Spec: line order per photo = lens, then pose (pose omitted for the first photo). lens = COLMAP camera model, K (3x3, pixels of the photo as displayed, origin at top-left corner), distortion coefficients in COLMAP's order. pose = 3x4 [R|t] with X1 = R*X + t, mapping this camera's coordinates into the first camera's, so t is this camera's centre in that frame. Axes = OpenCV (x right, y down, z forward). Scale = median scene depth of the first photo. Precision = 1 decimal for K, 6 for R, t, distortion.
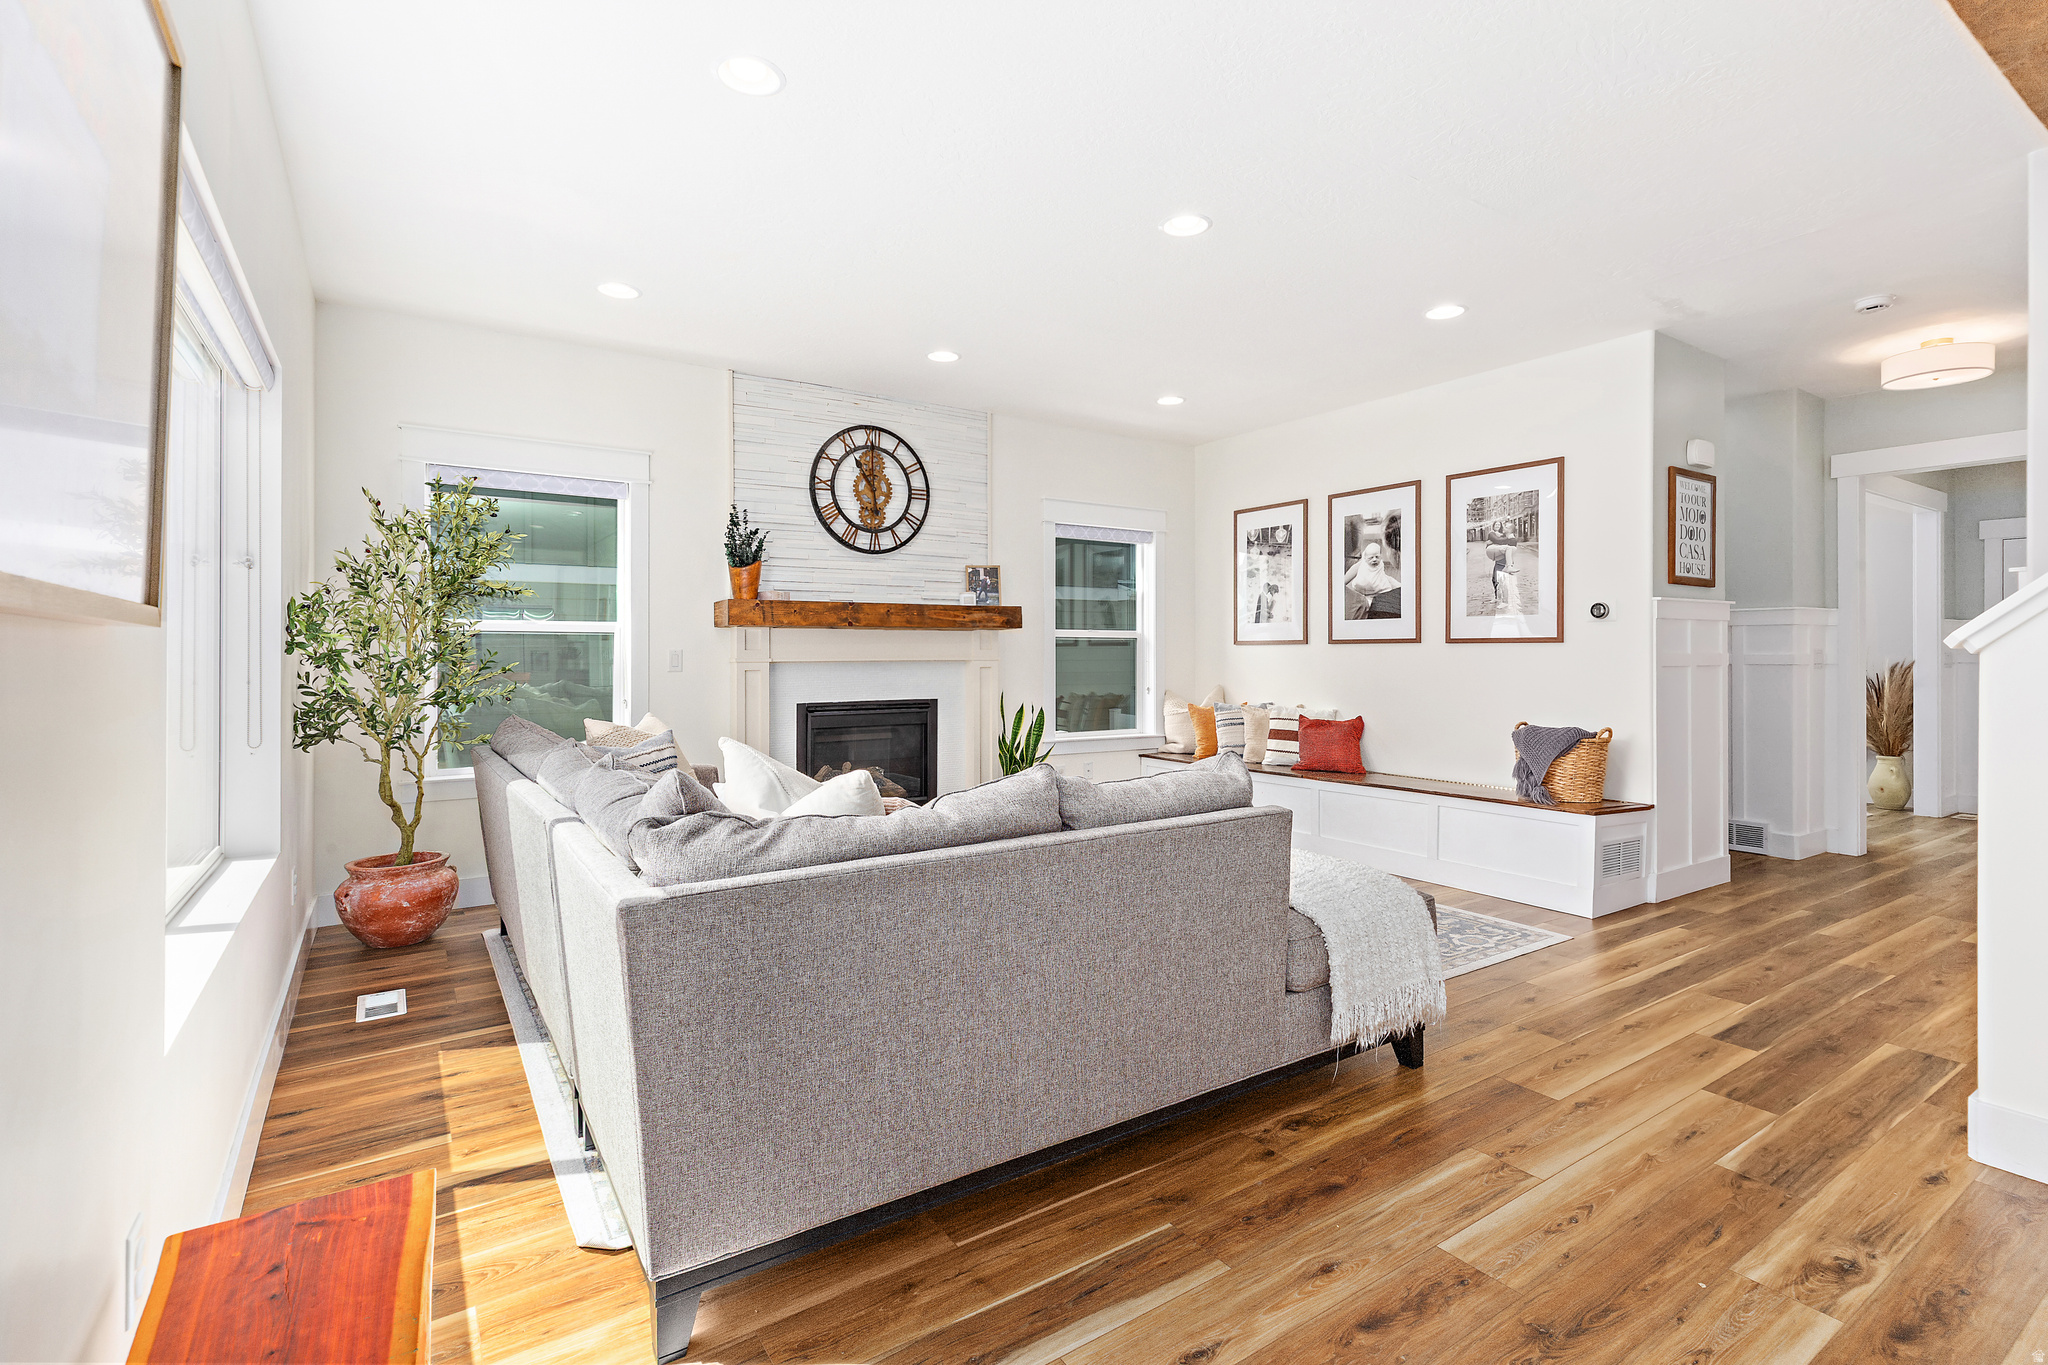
lens RADIAL K [[958.3, 0, 1024.1], [0, 958.3, 652.2], [0, 0, 1]] dist [0.012953, -0.003986]
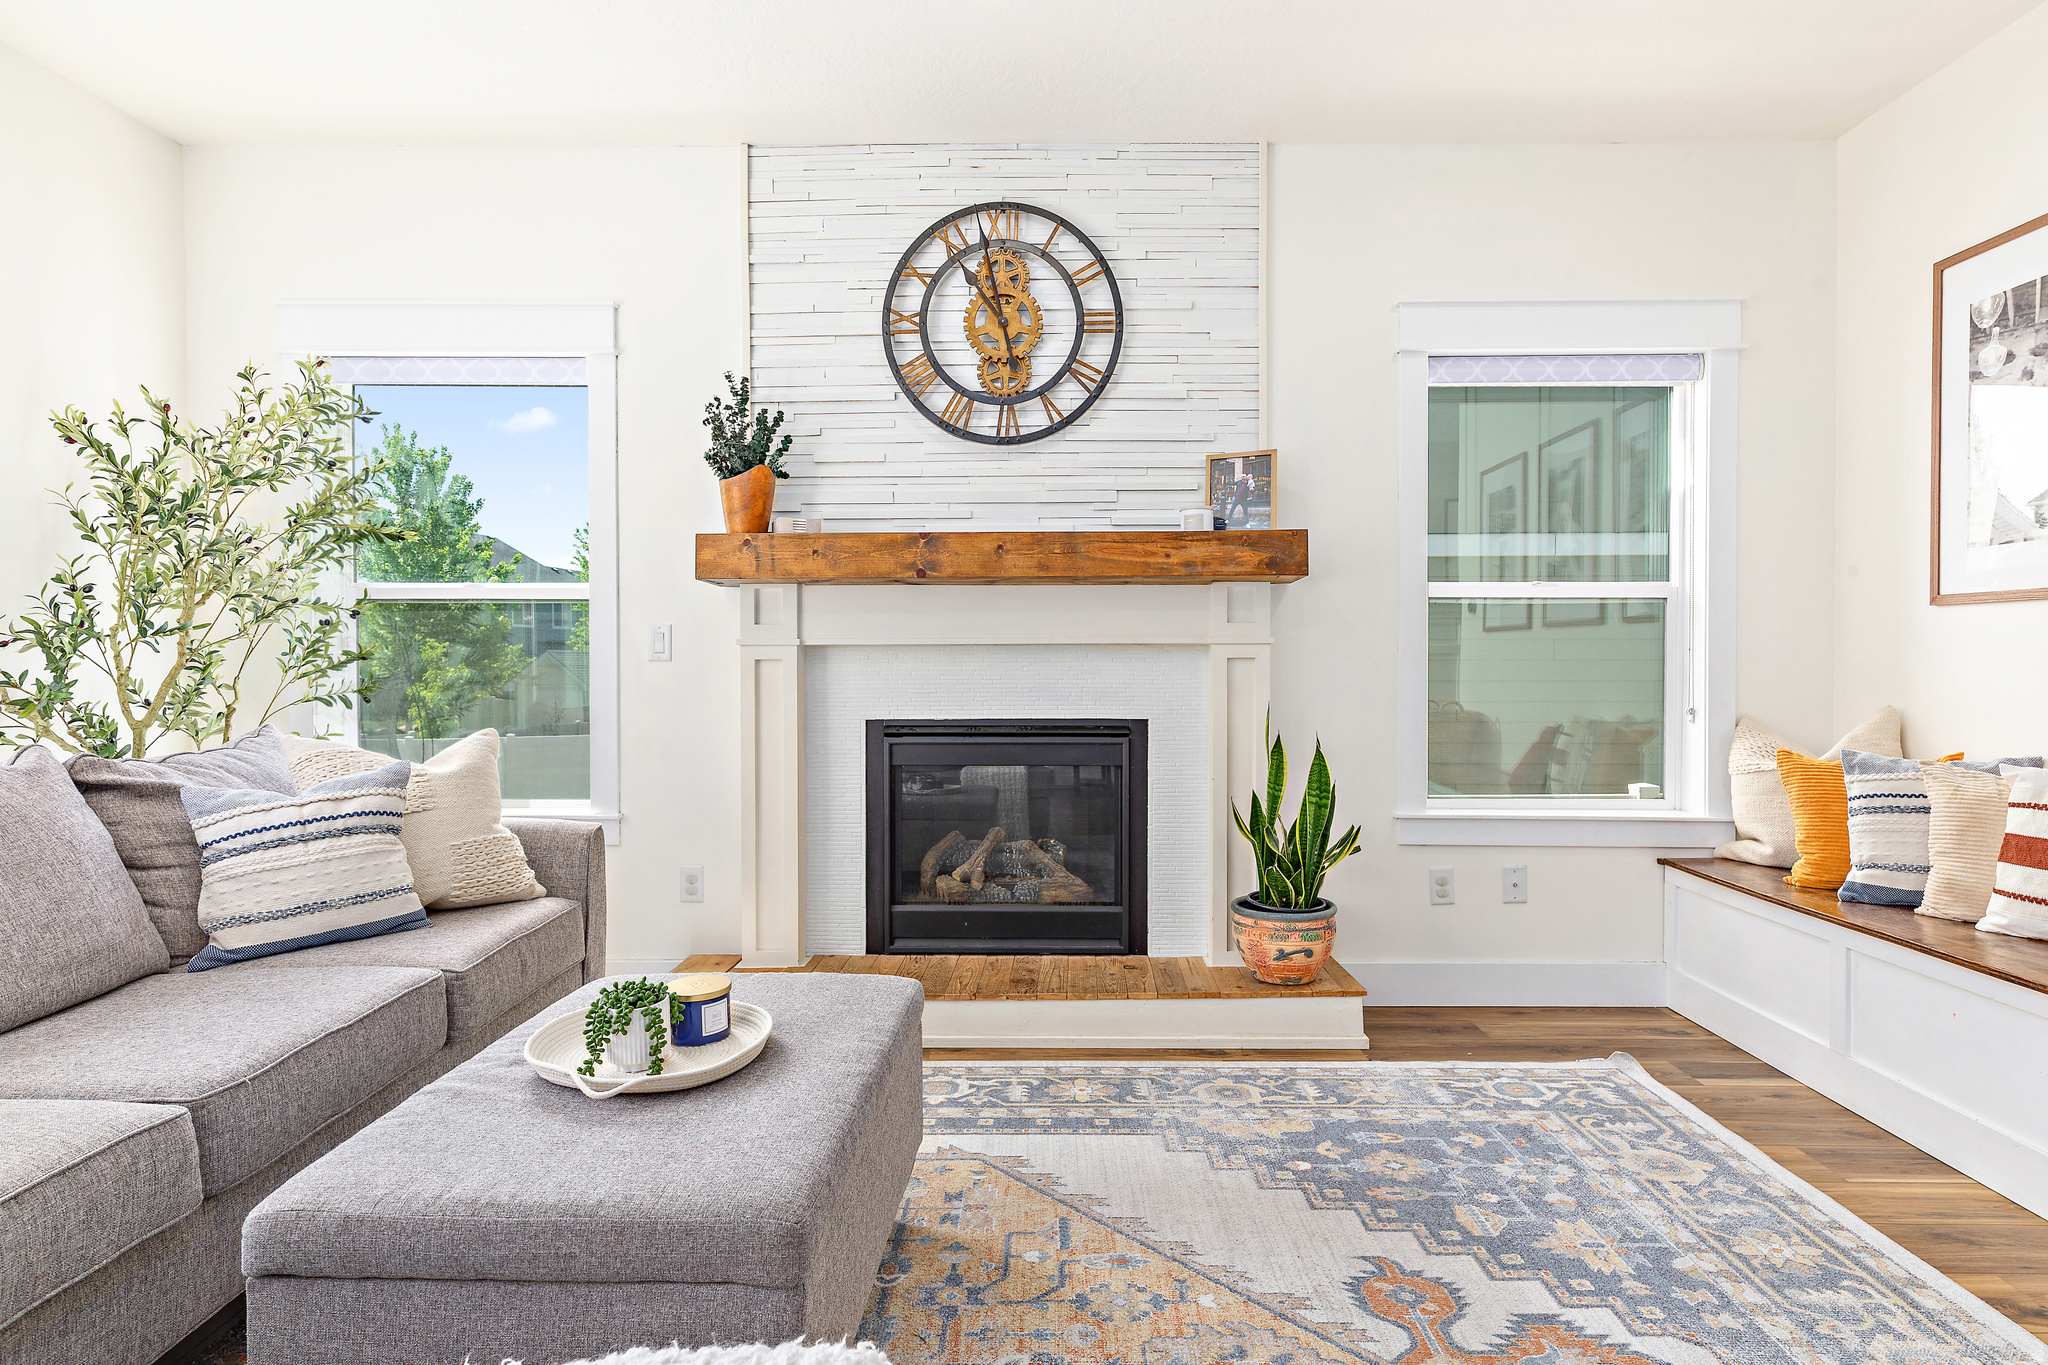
lens RADIAL K [[1134.0, 0, 1033.5], [0, 1134.0, 666.9], [0, 0, 1]] dist [0.012247, -0.003374]
pose [[0.829008, 0.005320, -0.559211, 0.211684], [0.000291, 0.999951, 0.009945, 0.015296], [0.559236, -0.008407, 0.828966, 0.489473]]
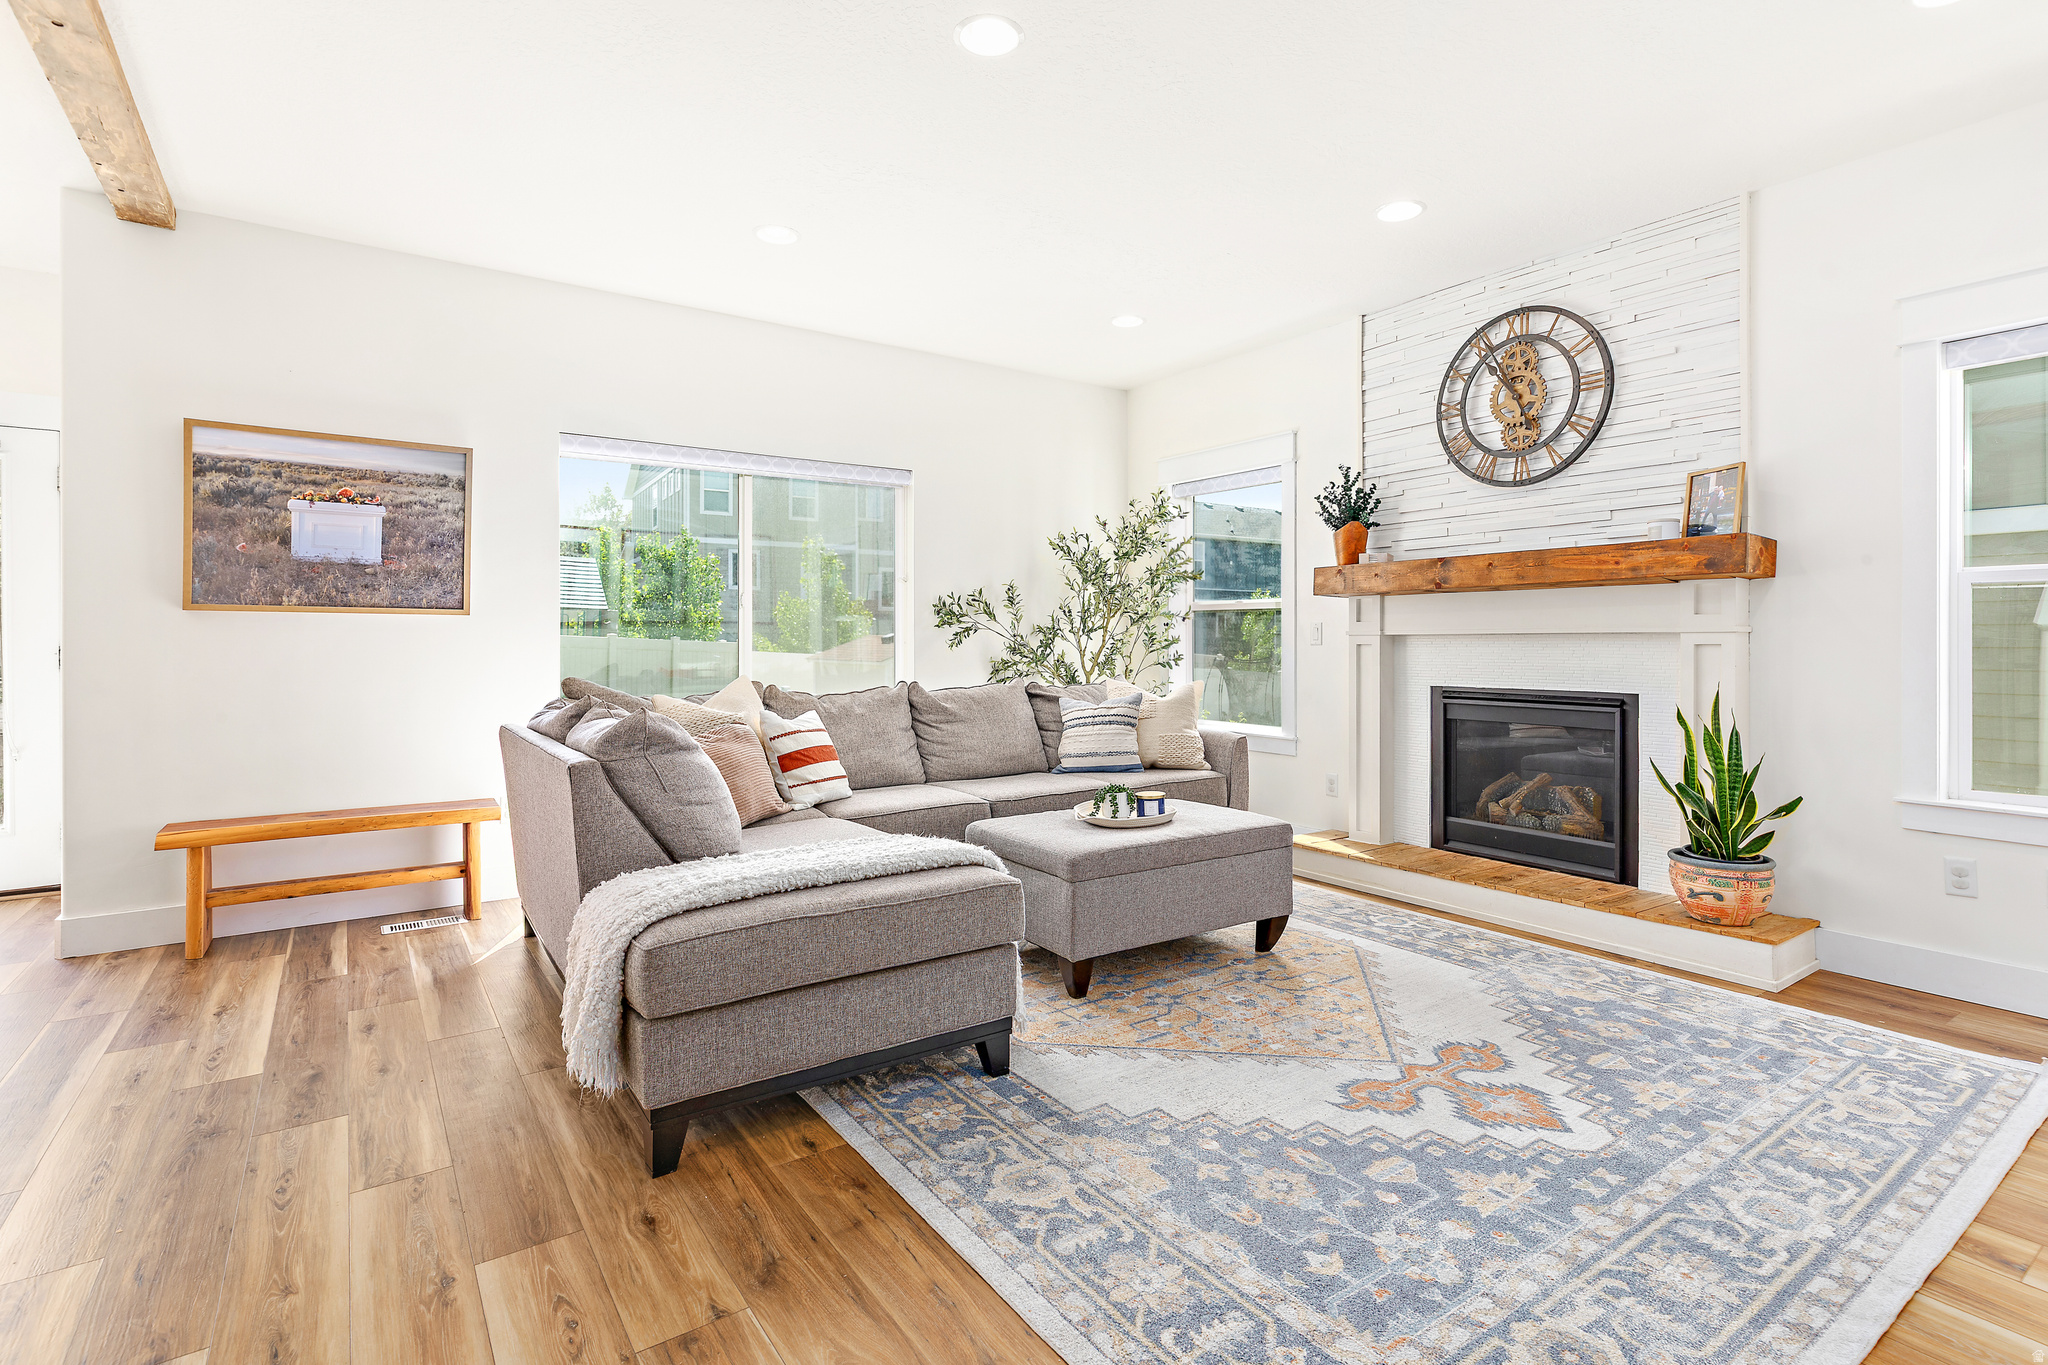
lens RADIAL K [[966.6, 0, 1040.9], [0, 966.6, 639.4], [0, 0, 1]] dist [-0.003433, 0.001741]
pose [[0.037109, -0.002000, -0.999309, 0.561154], [-0.001123, 0.999997, -0.002043, 0.015180], [0.999311, 0.001198, 0.037107, 0.619684]]
